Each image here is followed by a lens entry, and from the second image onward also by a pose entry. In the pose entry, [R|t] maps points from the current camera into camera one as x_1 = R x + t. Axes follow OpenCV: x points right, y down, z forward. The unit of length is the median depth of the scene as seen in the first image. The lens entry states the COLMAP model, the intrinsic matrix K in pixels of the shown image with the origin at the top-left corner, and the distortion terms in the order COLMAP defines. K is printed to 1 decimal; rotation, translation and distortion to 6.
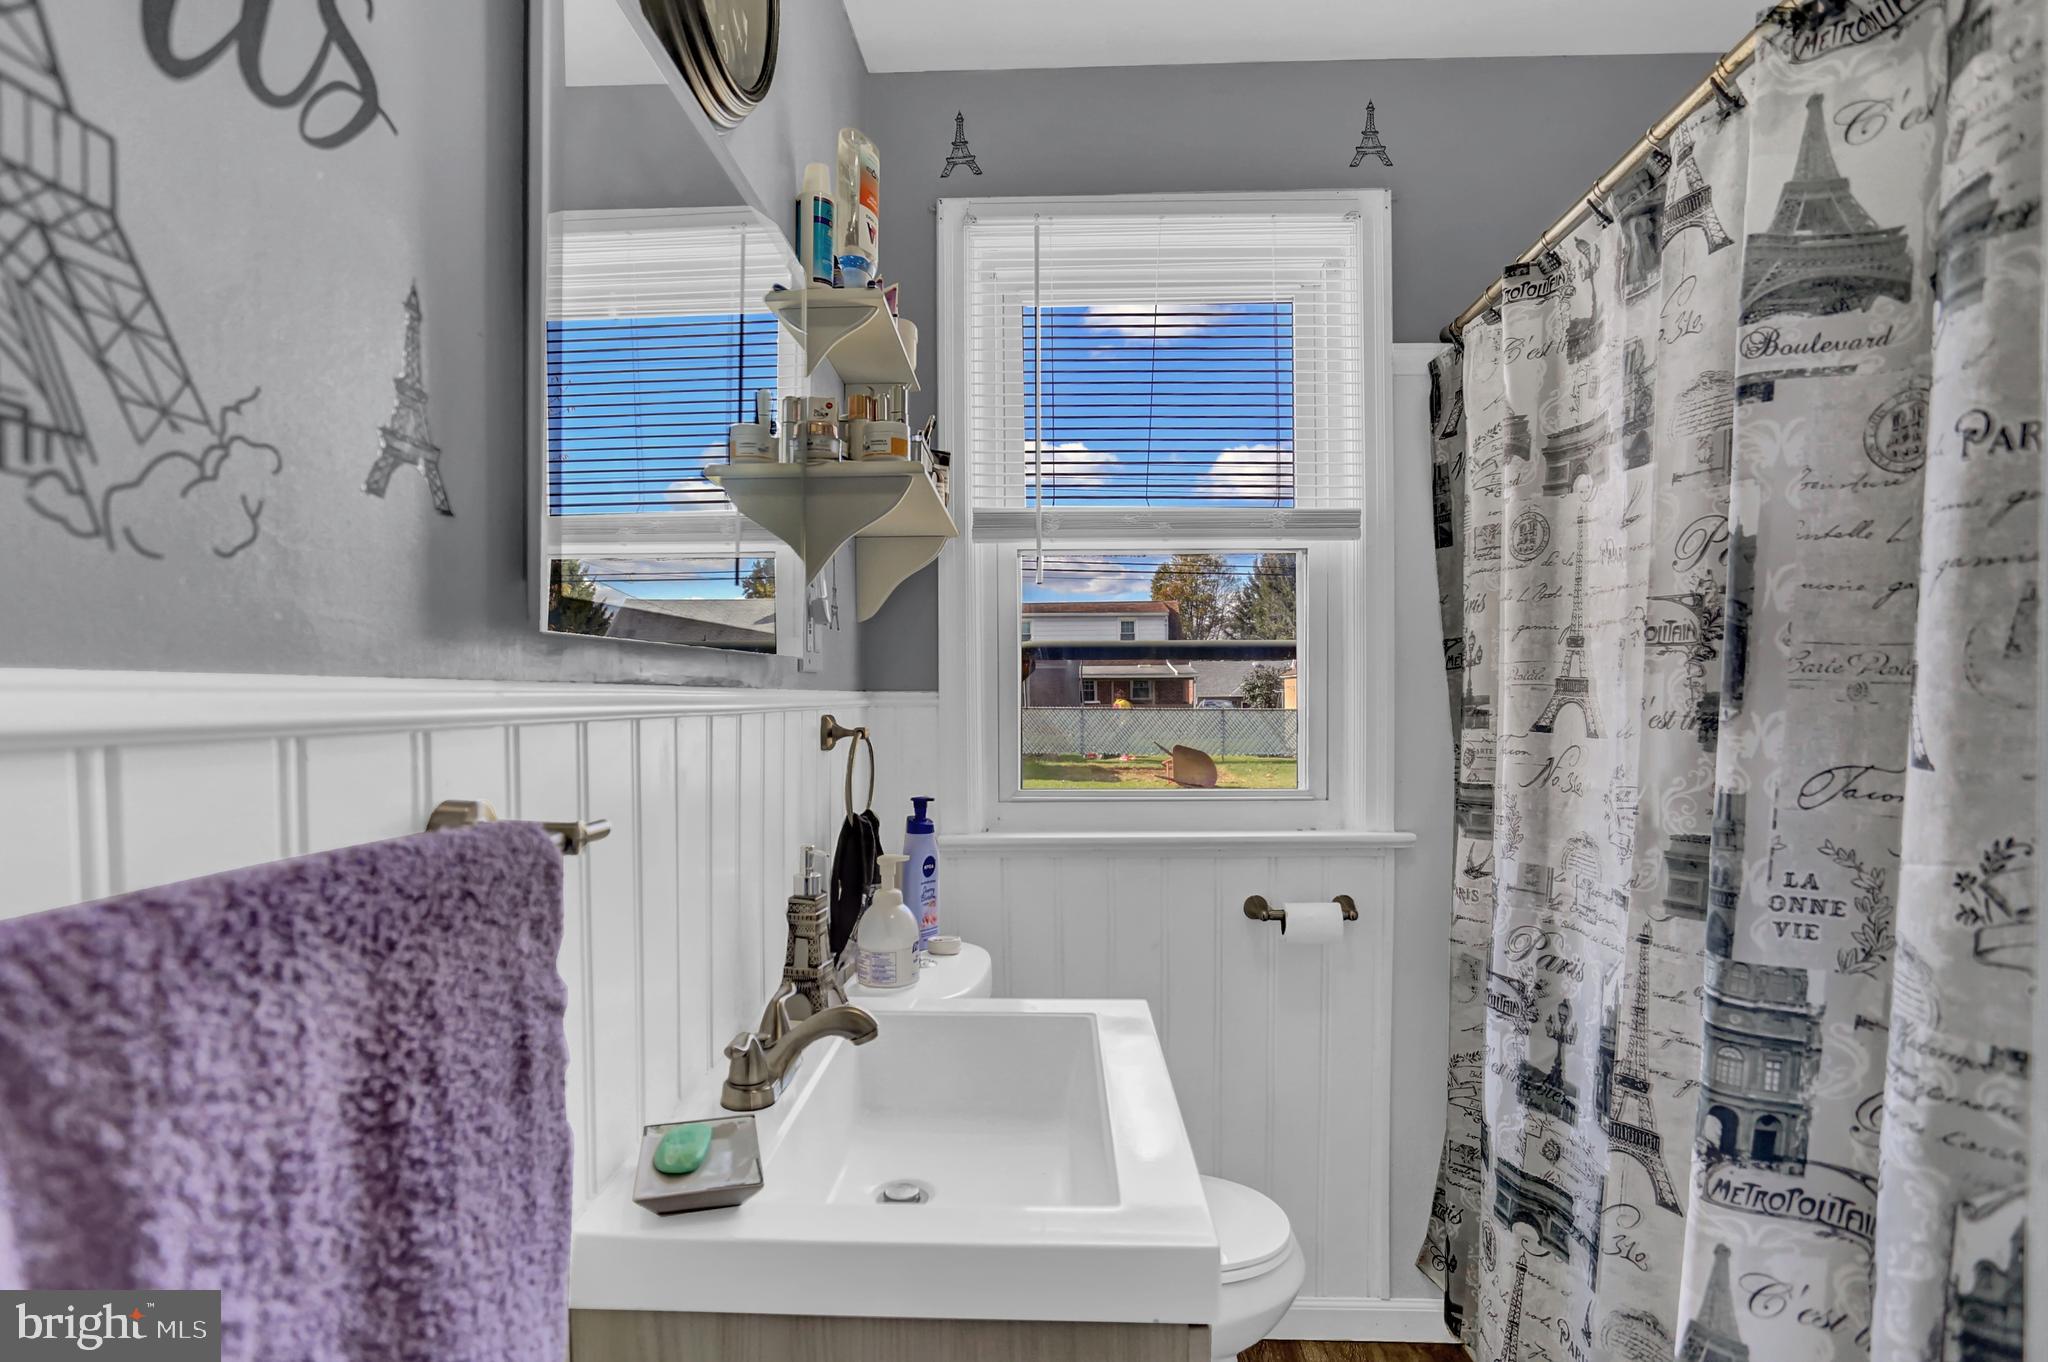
lens RADIAL K [[1068.7, 0, 1024.2], [0, 1068.7, 695.2], [0, 0, 1]] dist [-0.070716, 0.027786]
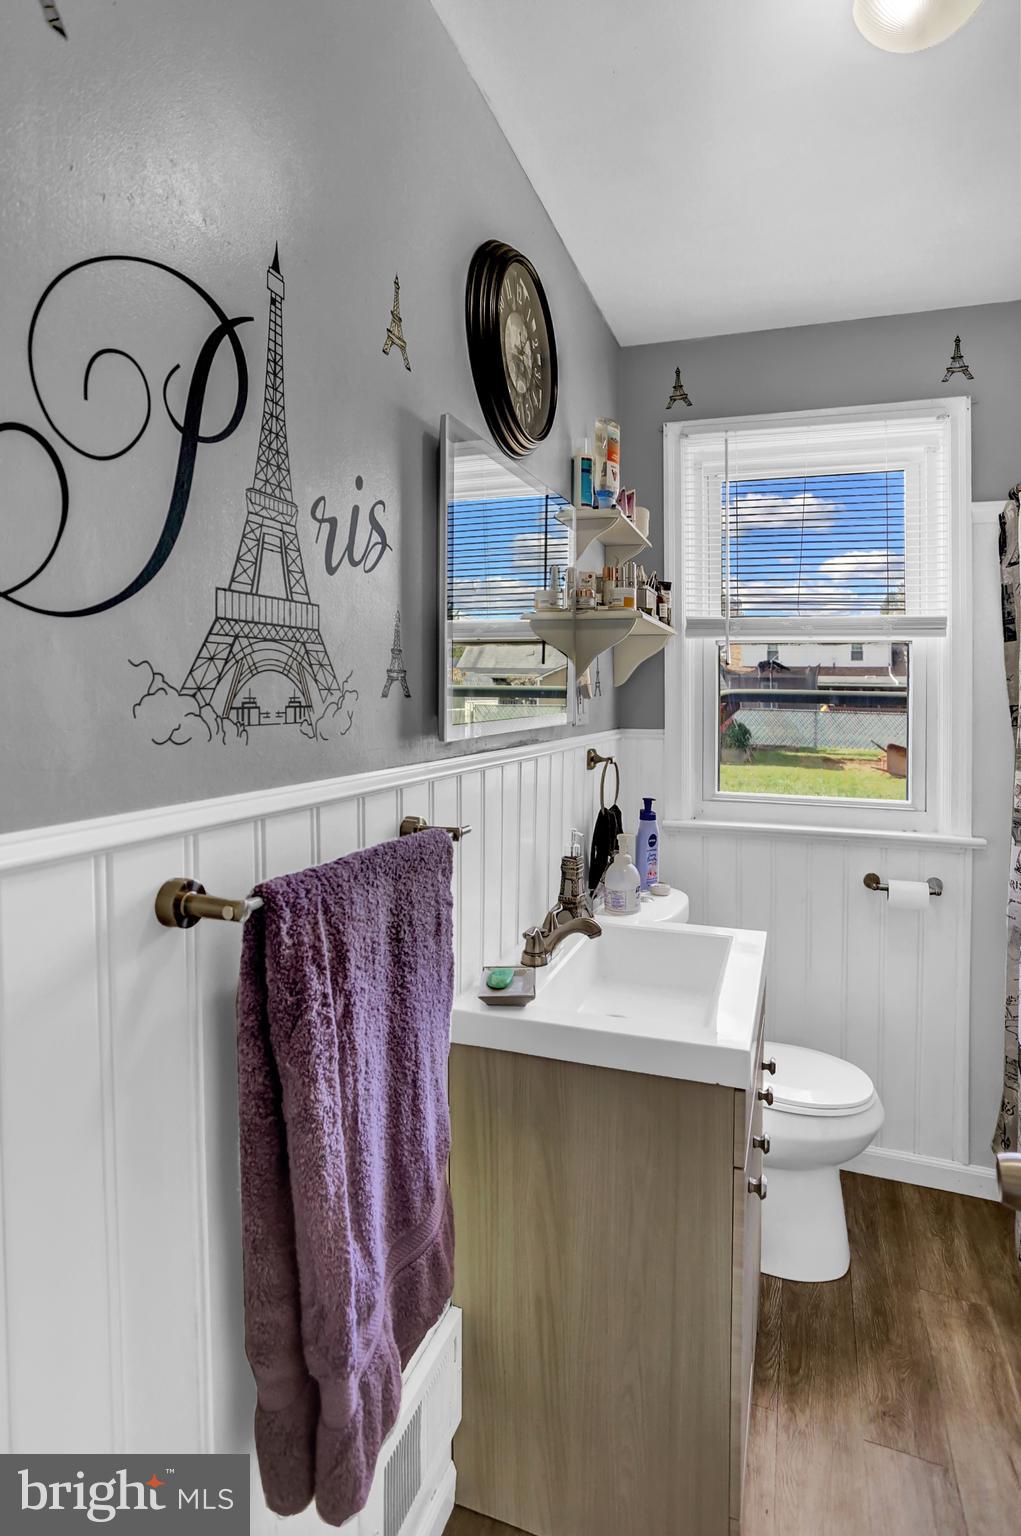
lens RADIAL K [[801.5, 0, 507.1], [0, 801.5, 702.1], [0, 0, 1]] dist [-0.070716, 0.027786]
pose [[0.948240, 0.014947, -0.317203, 0.133351], [-0.012053, 0.999866, 0.011086, -0.098898], [0.317326, -0.006689, 0.948293, -0.362741]]
